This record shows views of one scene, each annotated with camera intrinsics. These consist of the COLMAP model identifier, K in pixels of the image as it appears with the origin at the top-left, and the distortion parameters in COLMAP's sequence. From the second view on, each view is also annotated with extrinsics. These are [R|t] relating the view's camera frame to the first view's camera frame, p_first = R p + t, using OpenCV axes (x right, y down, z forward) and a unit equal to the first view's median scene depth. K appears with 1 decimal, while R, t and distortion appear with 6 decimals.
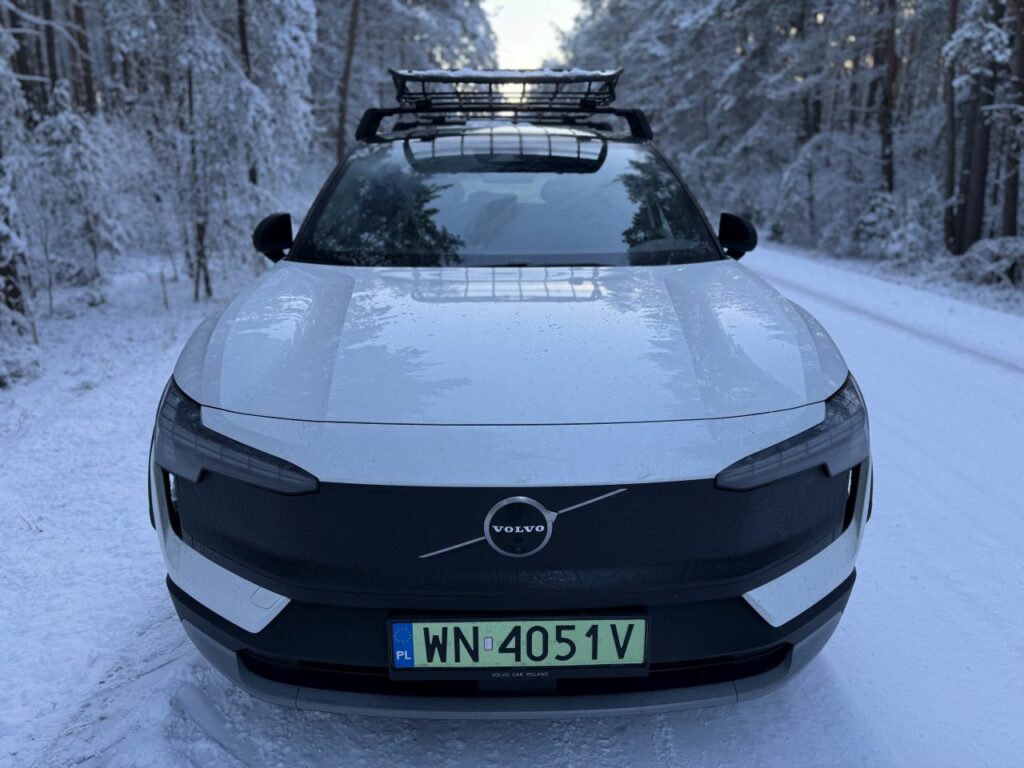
lens RADIAL K [[724.9, 0, 509.8], [0, 724.9, 378.7], [0, 0, 1]] dist [-0.000341, -0.001853]
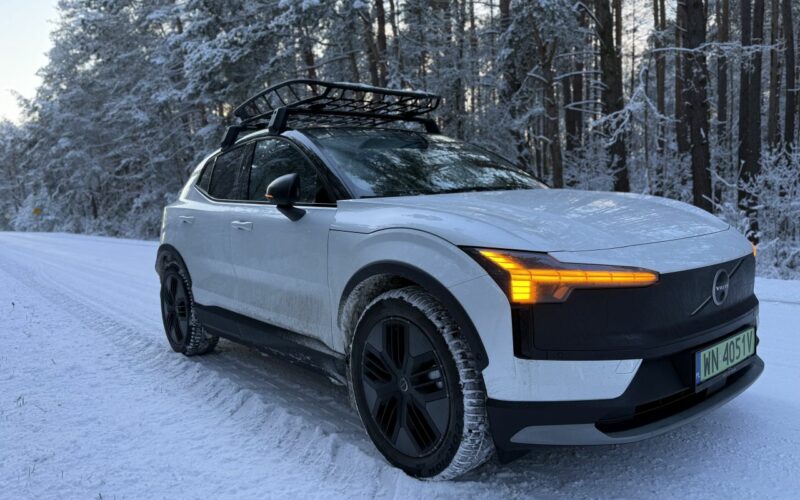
lens RADIAL K [[566.7, 0, 400.0], [0, 566.7, 250.0], [0, 0, 1]] dist [-0.001772, -0.000347]
pose [[0.791648, -0.090685, 0.604210, -0.661392], [0.213376, 0.967691, -0.134330, 0.060396], [-0.572507, 0.235266, 0.785421, 0.138144]]
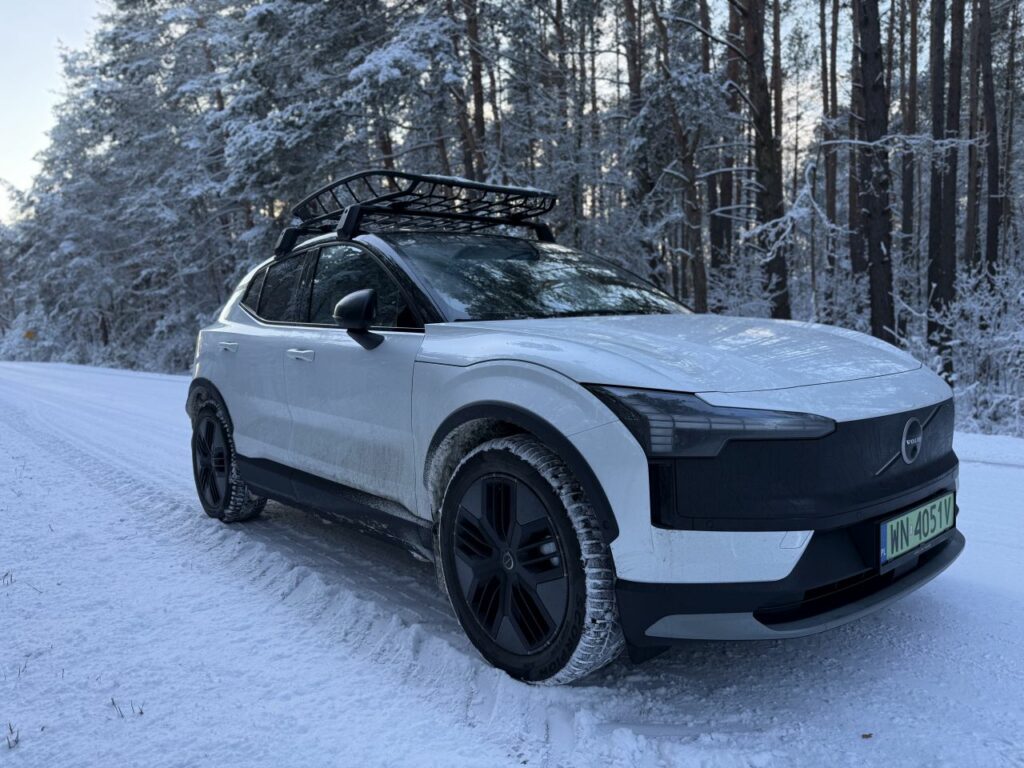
lens RADIAL K [[724.9, 0, 509.8], [0, 724.9, 378.7], [0, 0, 1]] dist [-0.000341, -0.001853]
pose [[0.782625, -0.069023, 0.618655, -0.667745], [0.202418, 0.968041, -0.148063, 0.062042], [-0.588664, 0.241105, 0.771585, 0.142601]]
